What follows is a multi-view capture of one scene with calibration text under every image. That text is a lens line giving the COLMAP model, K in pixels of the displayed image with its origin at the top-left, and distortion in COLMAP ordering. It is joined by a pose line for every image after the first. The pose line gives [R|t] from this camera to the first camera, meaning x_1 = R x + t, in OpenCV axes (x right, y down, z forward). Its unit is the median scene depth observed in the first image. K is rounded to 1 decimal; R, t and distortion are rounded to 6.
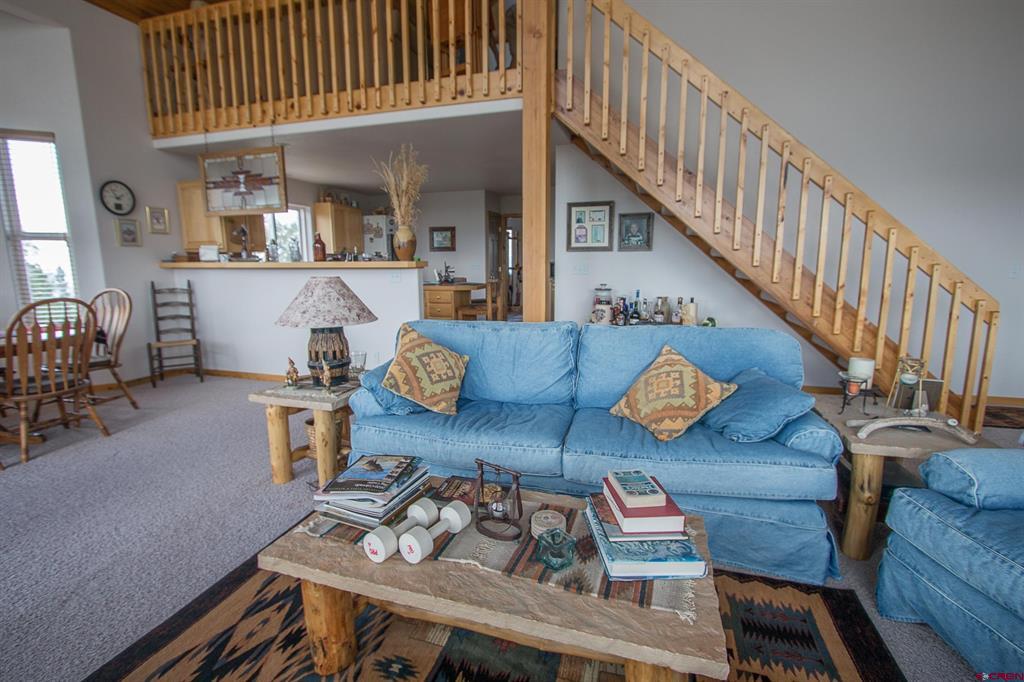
lens RADIAL K [[495.7, 0, 503.5], [0, 495.7, 342.1], [0, 0, 1]] dist [-0.014862, 0.000342]
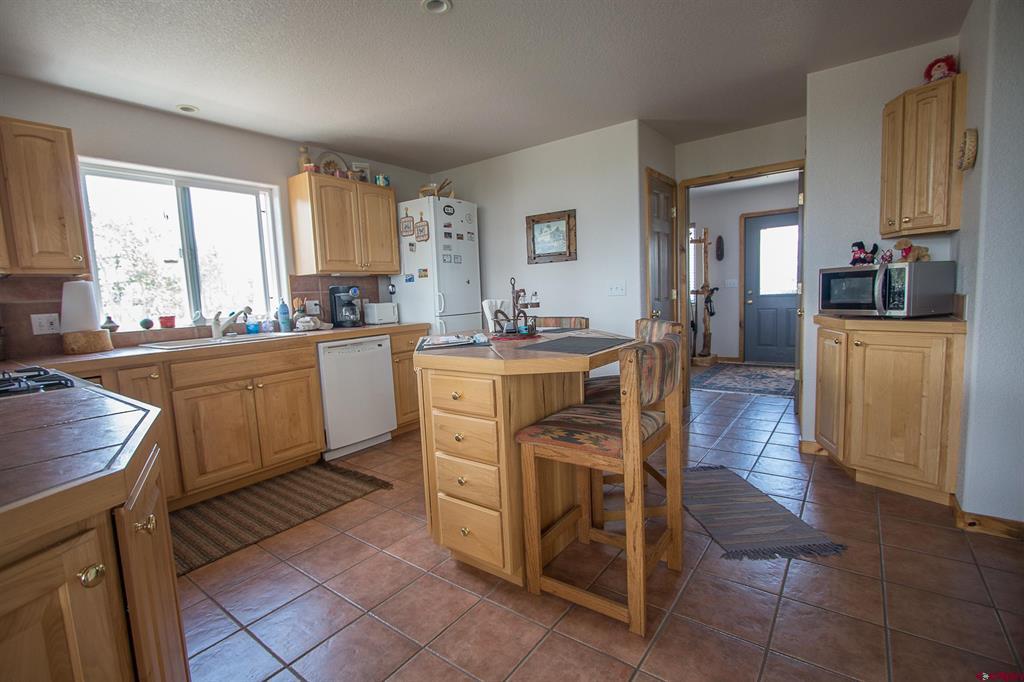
lens RADIAL K [[495.7, 0, 503.5], [0, 495.7, 342.1], [0, 0, 1]] dist [-0.014862, 0.000342]
pose [[0.943052, -0.000336, -0.332646, -0.003838], [-0.017001, 0.998644, -0.049206, -0.080220], [0.332212, 0.052059, 0.941767, 0.531394]]
